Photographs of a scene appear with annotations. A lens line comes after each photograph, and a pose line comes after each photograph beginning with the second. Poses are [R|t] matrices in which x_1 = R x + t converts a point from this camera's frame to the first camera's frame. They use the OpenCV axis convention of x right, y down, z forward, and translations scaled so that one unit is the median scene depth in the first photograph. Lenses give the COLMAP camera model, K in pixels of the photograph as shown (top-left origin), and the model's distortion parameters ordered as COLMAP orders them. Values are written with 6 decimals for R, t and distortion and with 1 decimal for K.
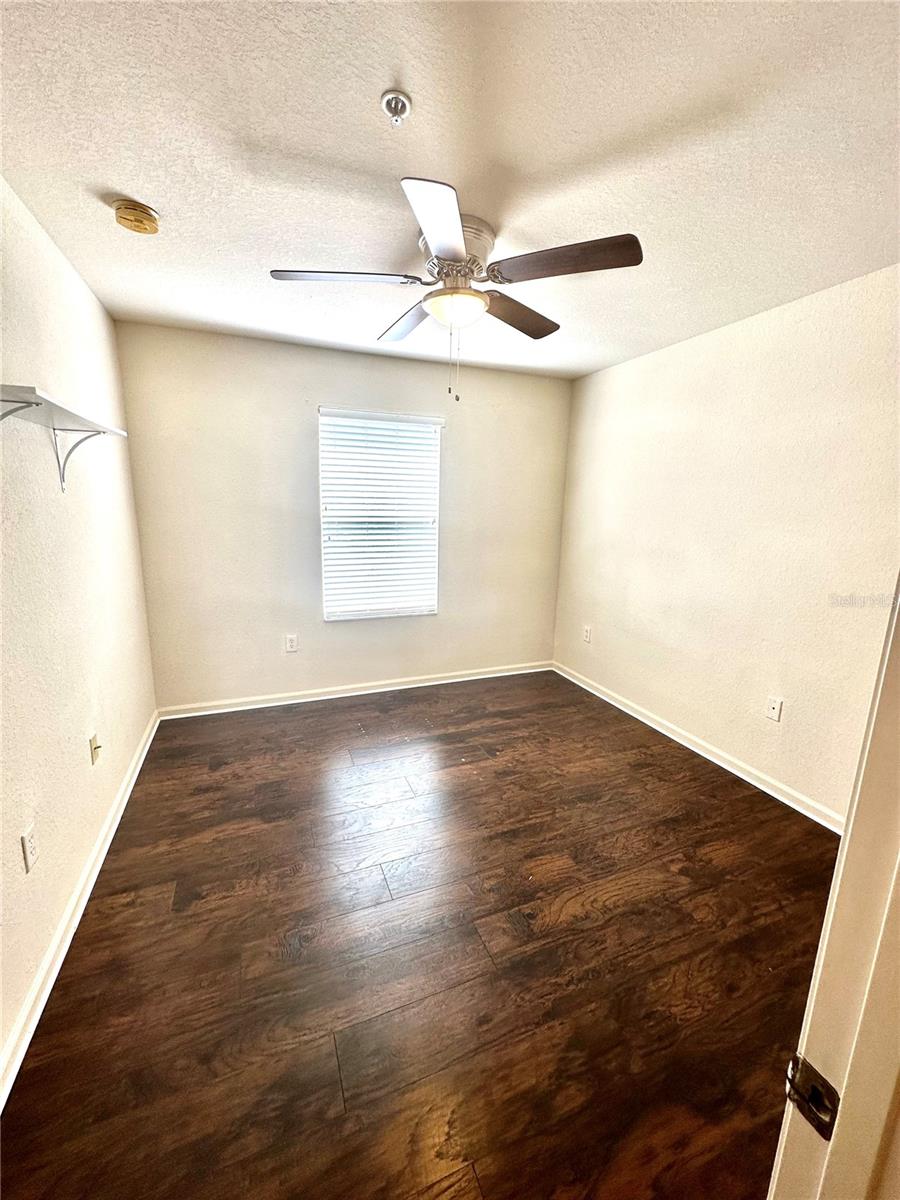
lens RADIAL K [[480.2, 0, 452.5], [0, 480.2, 596.6], [0, 0, 1]] dist [-0.000245, 0.000193]
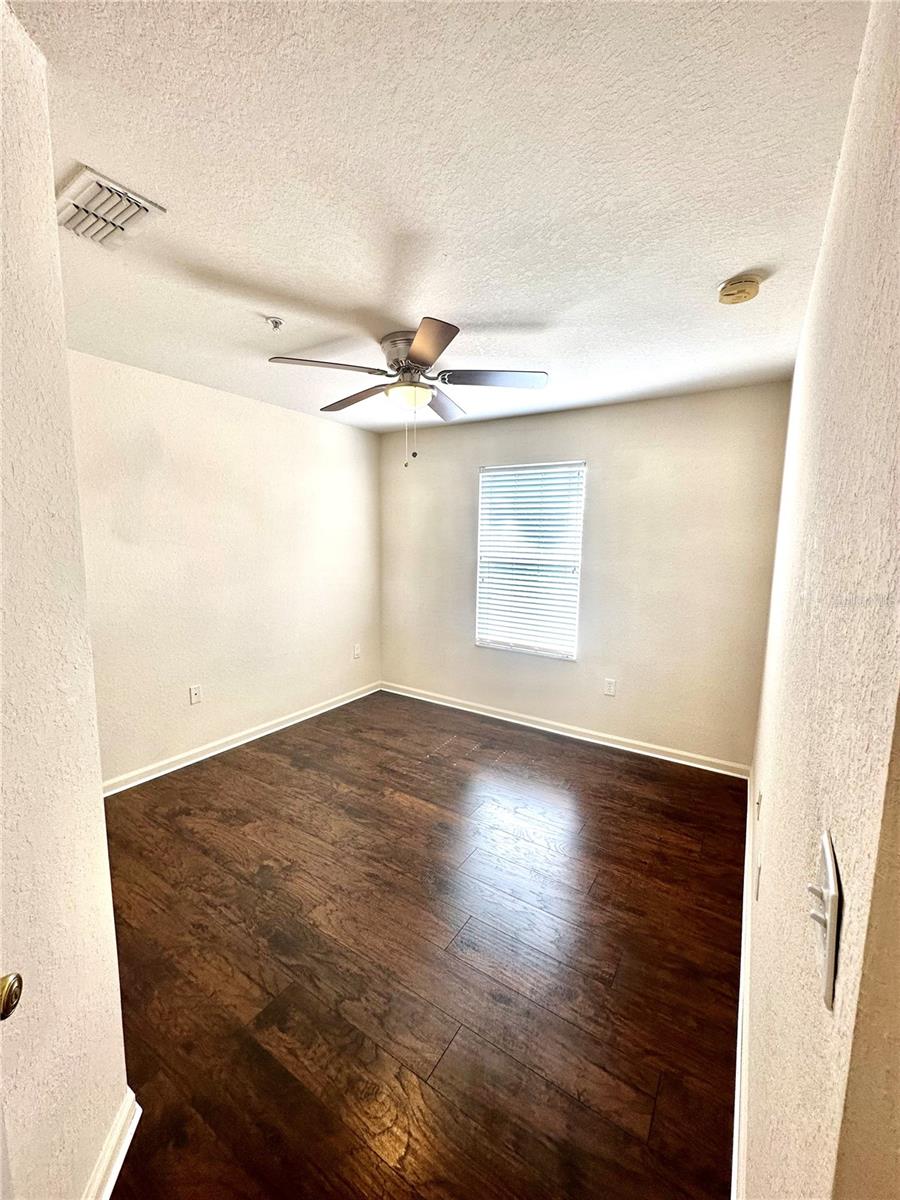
lens RADIAL K [[480.2, 0, 458.2], [0, 480.2, 601.6], [0, 0, 1]] dist [-0.000245, 0.000193]
pose [[0.583005, 0.097349, -0.806615, 0.670490], [-0.170152, 0.985410, -0.004054, -0.042699], [0.794451, 0.139611, 0.591063, 0.262895]]
